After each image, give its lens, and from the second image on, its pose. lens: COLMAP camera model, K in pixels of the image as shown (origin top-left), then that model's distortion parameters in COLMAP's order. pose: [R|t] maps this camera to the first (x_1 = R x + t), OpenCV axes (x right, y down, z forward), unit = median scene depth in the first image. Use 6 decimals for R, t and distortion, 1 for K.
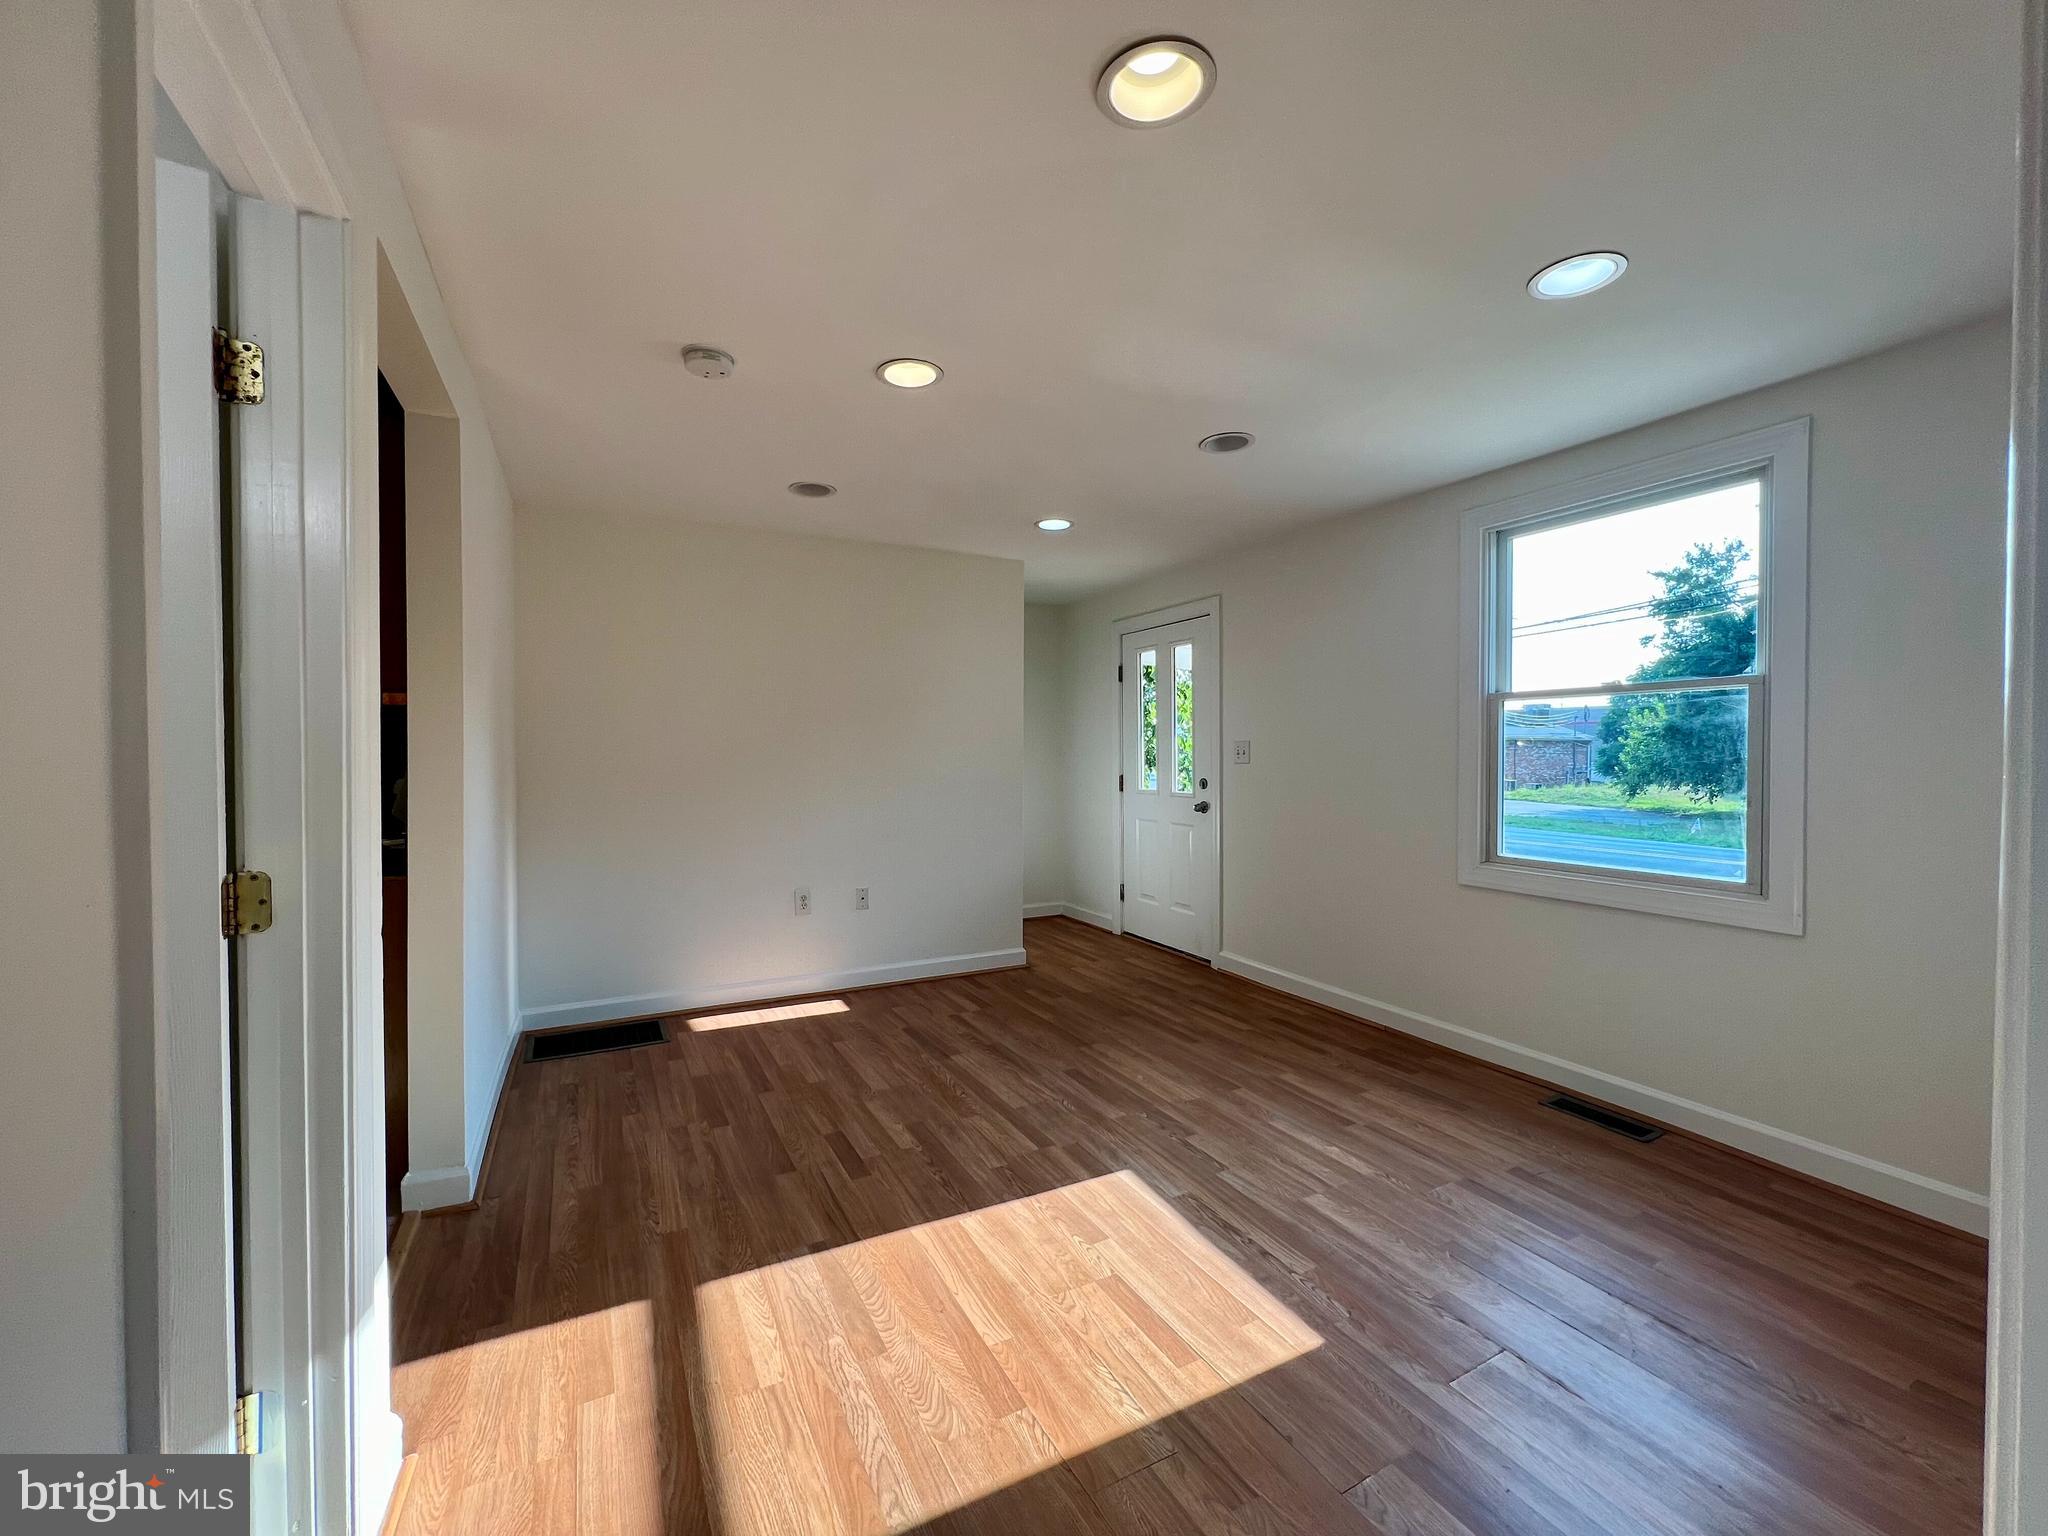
lens RADIAL K [[822.3, 0, 1022.0], [0, 822.3, 766.6], [0, 0, 1]] dist [-0.000338, 0.000586]
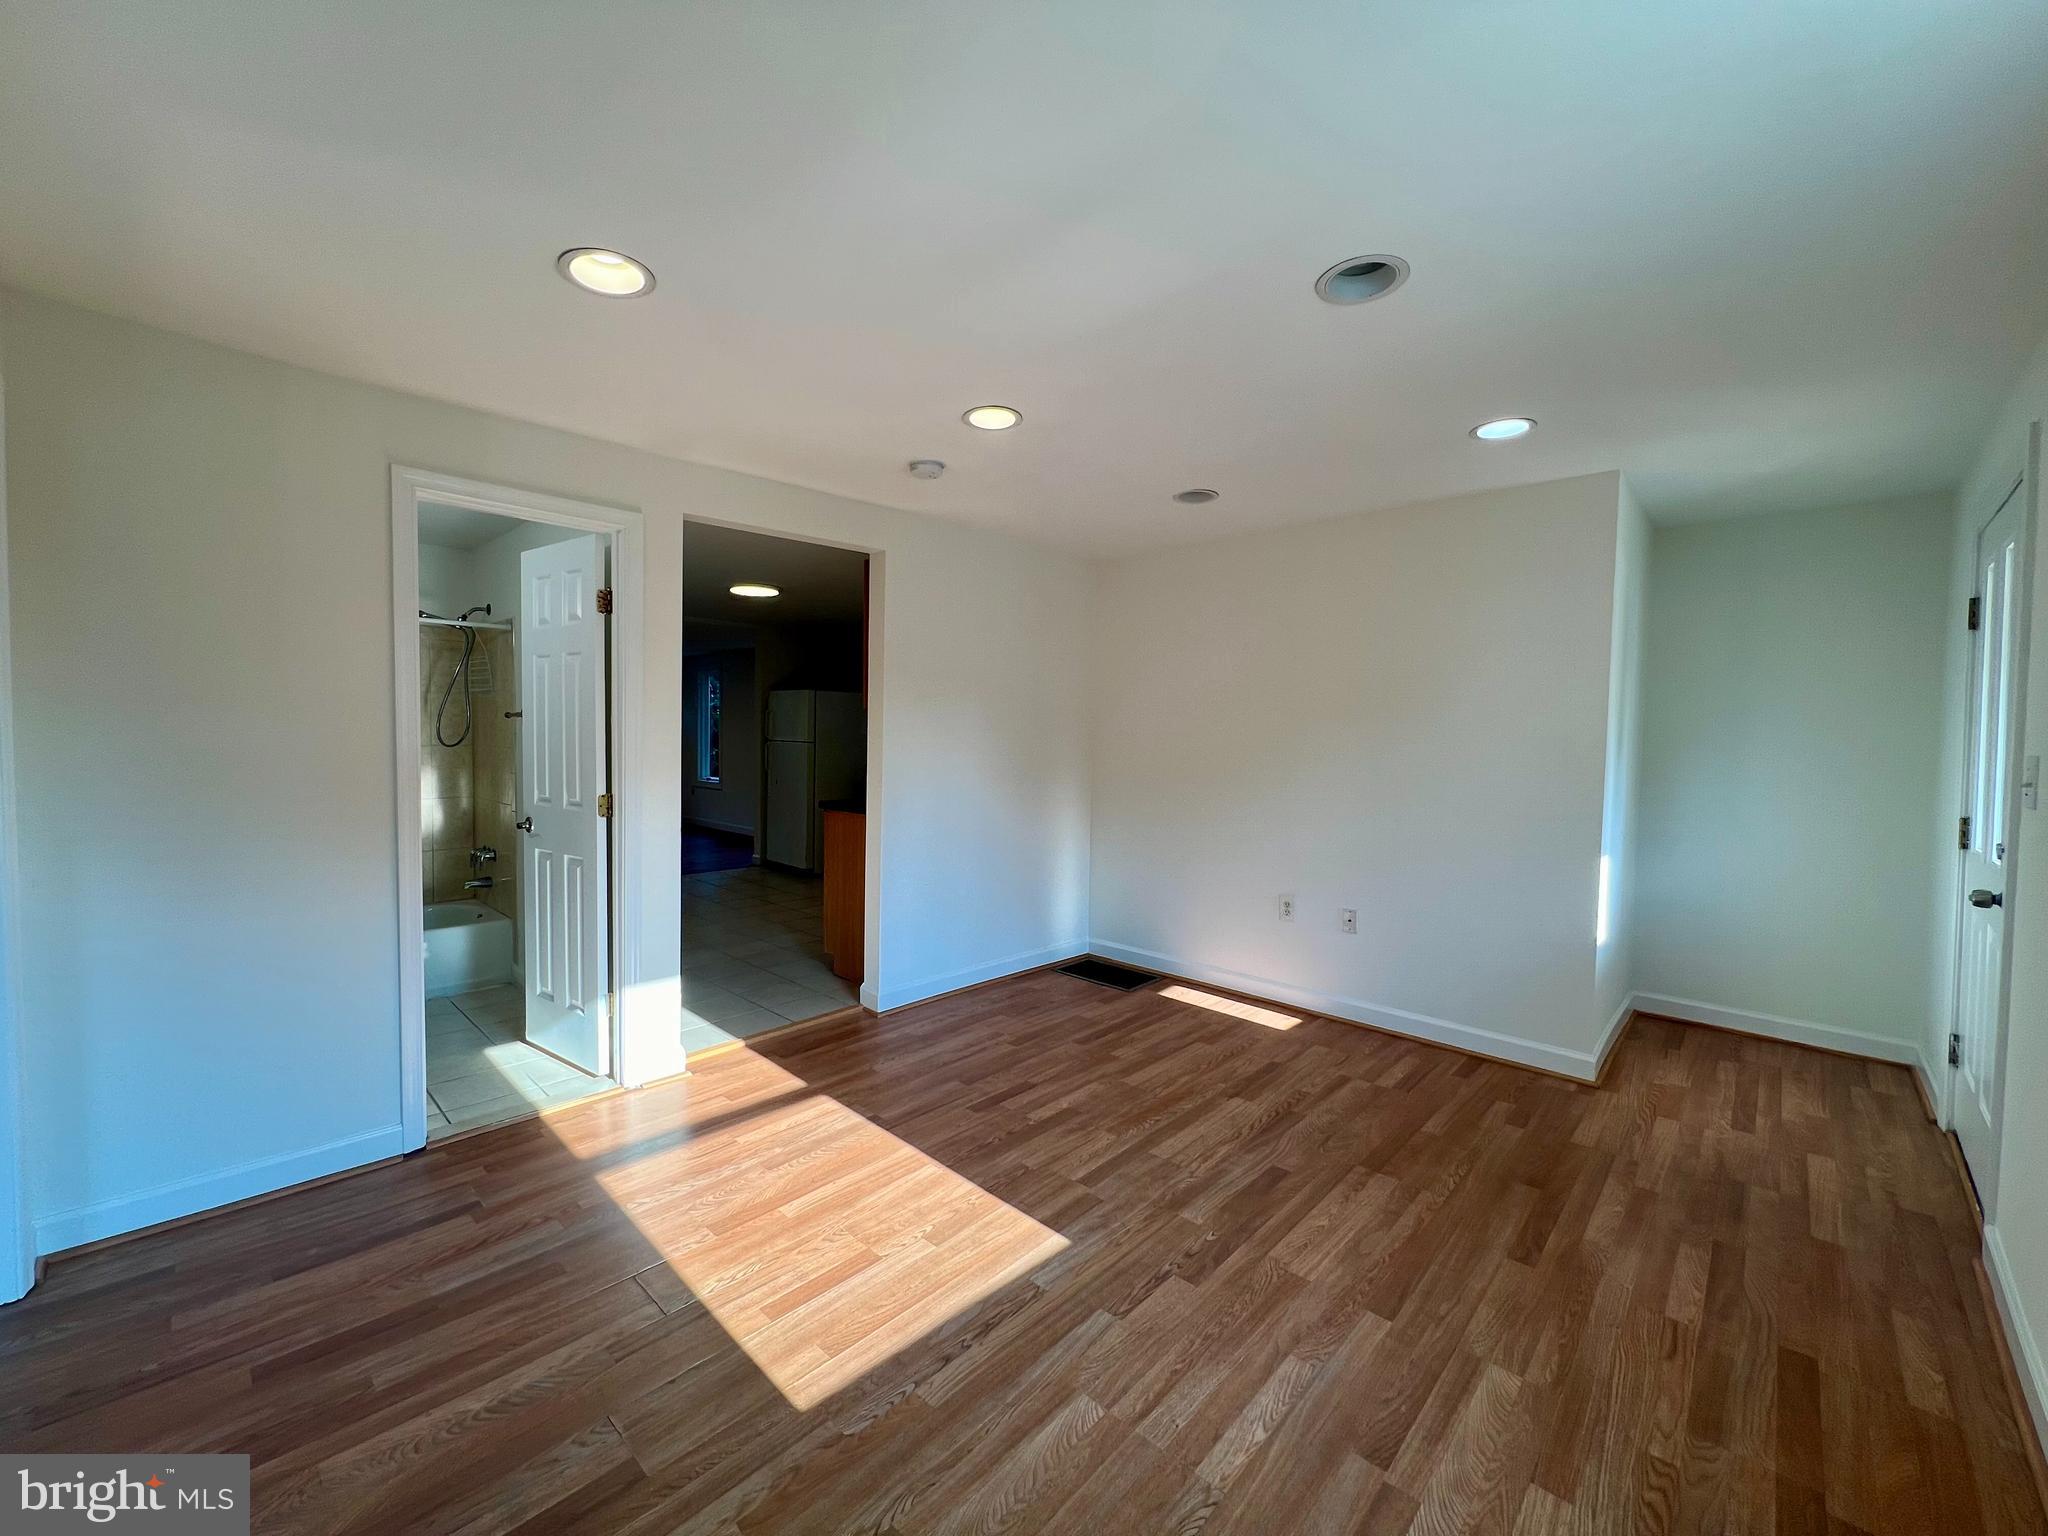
lens RADIAL K [[822.3, 0, 1016.7], [0, 822.3, 766.8], [0, 0, 1]] dist [-0.000338, 0.000586]
pose [[0.317138, 0.044244, -0.947347, 0.881030], [-0.033009, 0.998821, 0.035598, -0.041344], [0.947805, 0.019982, 0.318225, 0.632779]]
